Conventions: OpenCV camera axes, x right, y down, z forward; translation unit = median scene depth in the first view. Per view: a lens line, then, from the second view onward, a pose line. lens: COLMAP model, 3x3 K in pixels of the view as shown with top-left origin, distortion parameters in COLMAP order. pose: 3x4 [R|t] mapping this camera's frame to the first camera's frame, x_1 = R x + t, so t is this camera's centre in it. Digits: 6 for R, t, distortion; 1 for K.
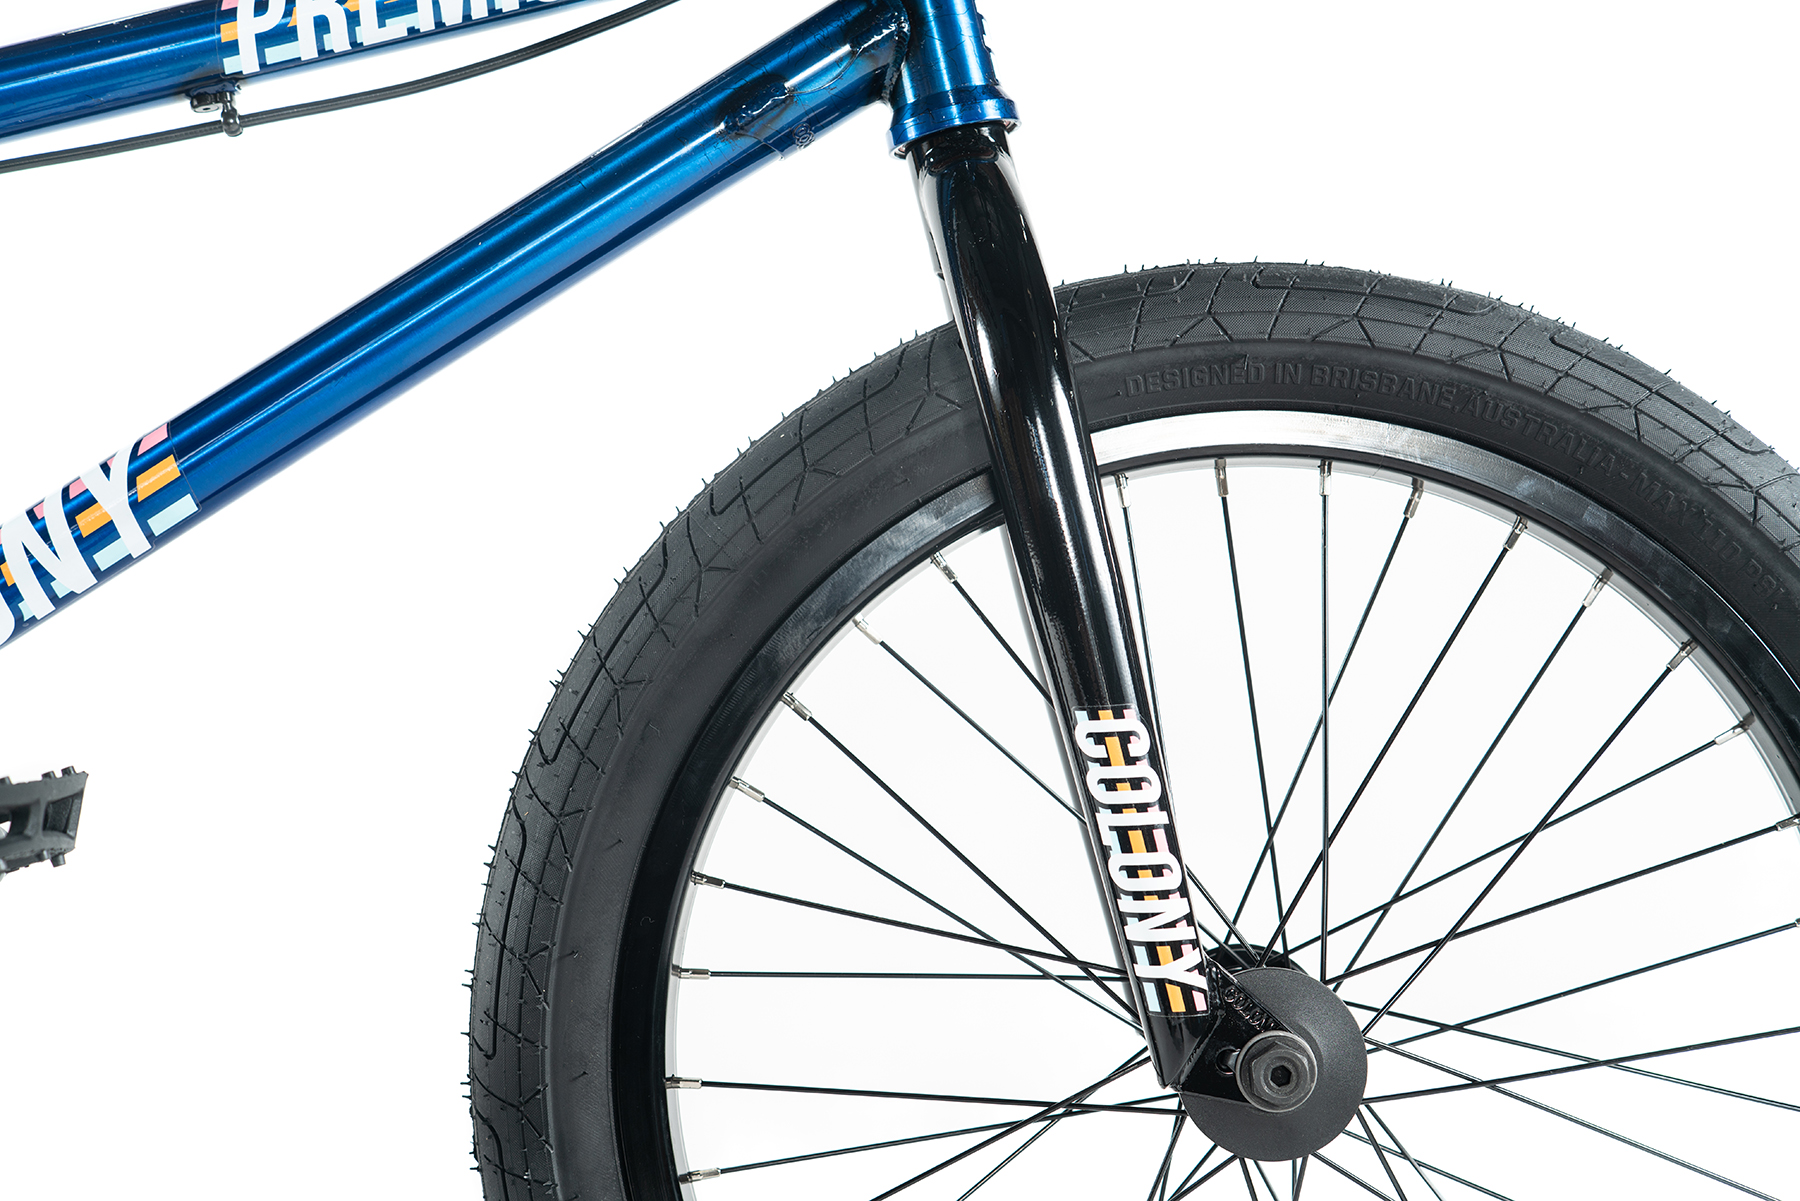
lens RADIAL K [[2826.4, 0, 891.2], [0, 2826.4, 601.3], [0, 0, 1]] dist [0.016453, 0.000000]
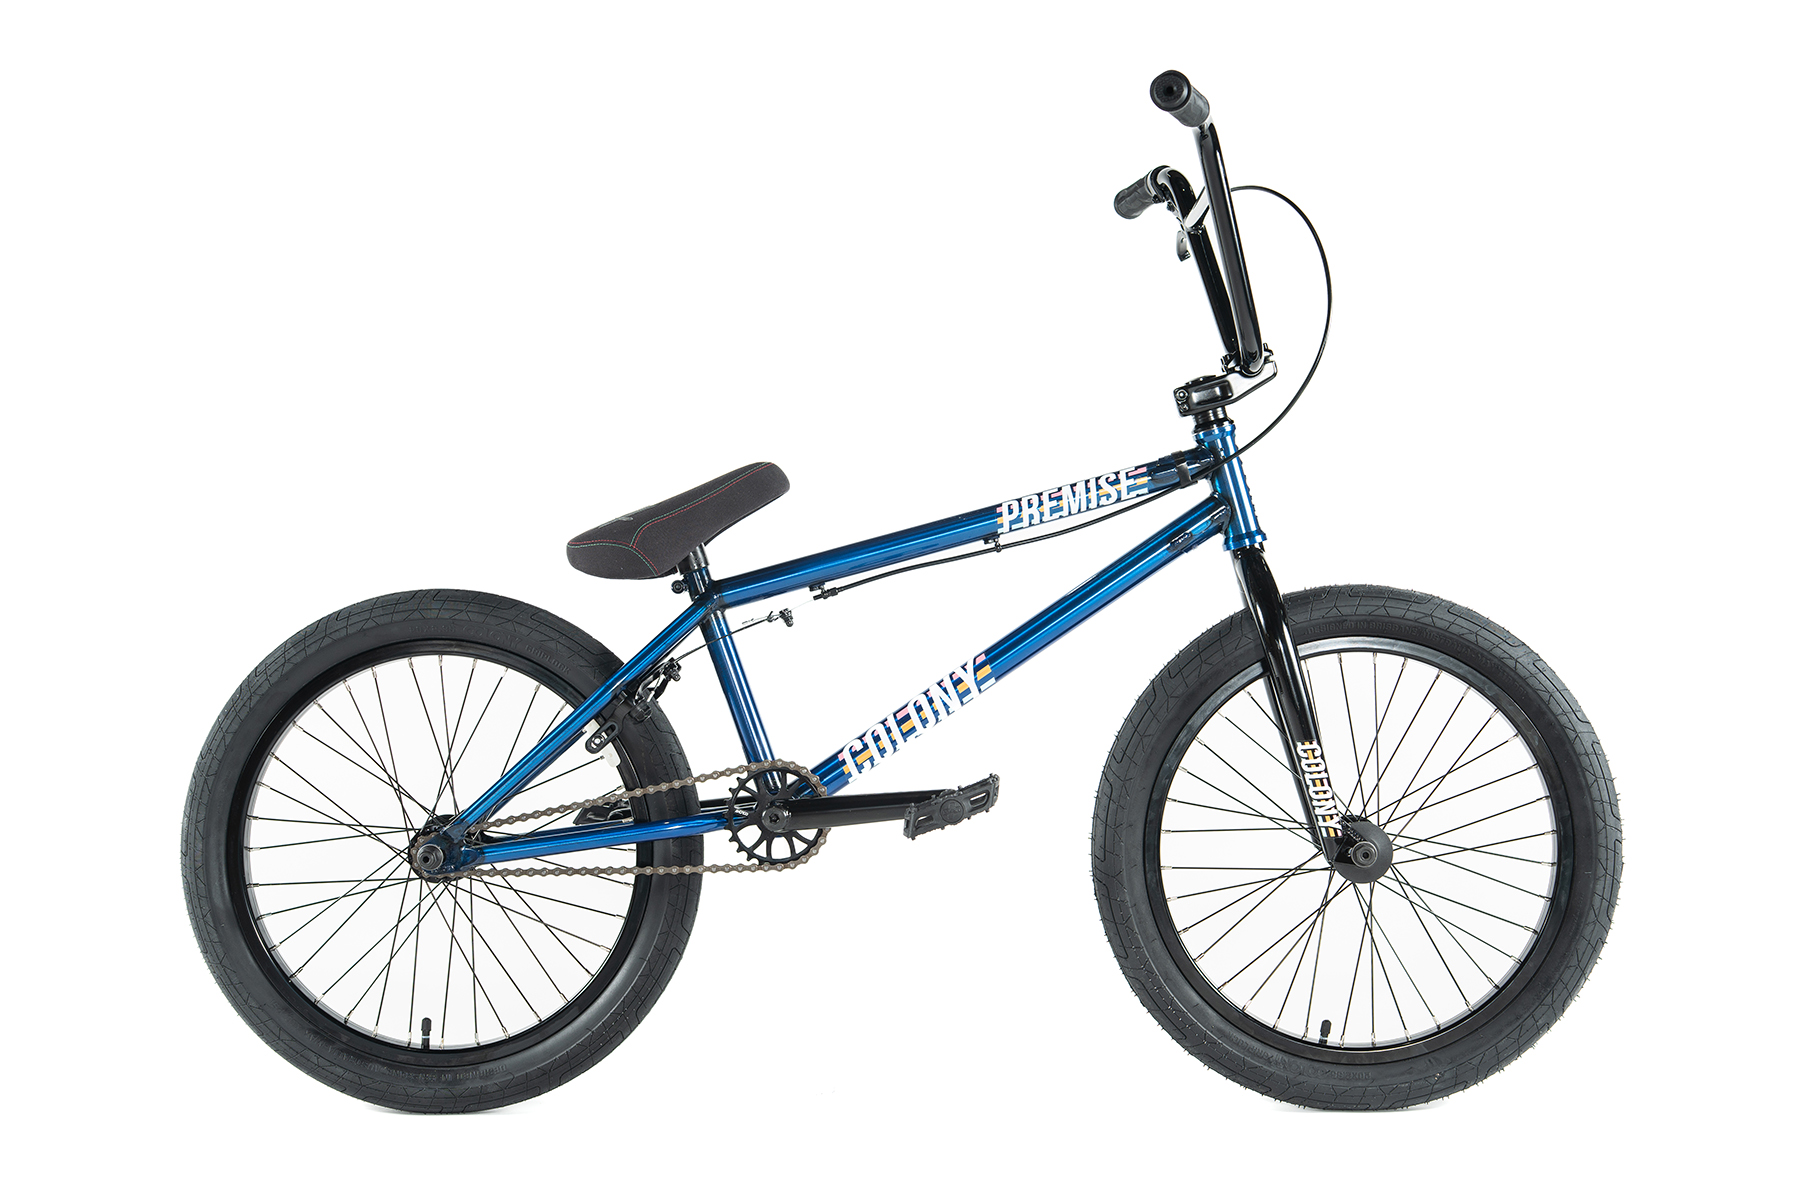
lens RADIAL K [[3576.1, 0, 906.7], [0, 3576.1, 585.8], [0, 0, 1]] dist [0.007552, 0.000000]
pose [[0.999238, -0.036650, 0.013395, -0.387180], [0.035887, 0.997932, 0.053322, -0.338281], [-0.015321, -0.052801, 0.998488, -2.753949]]
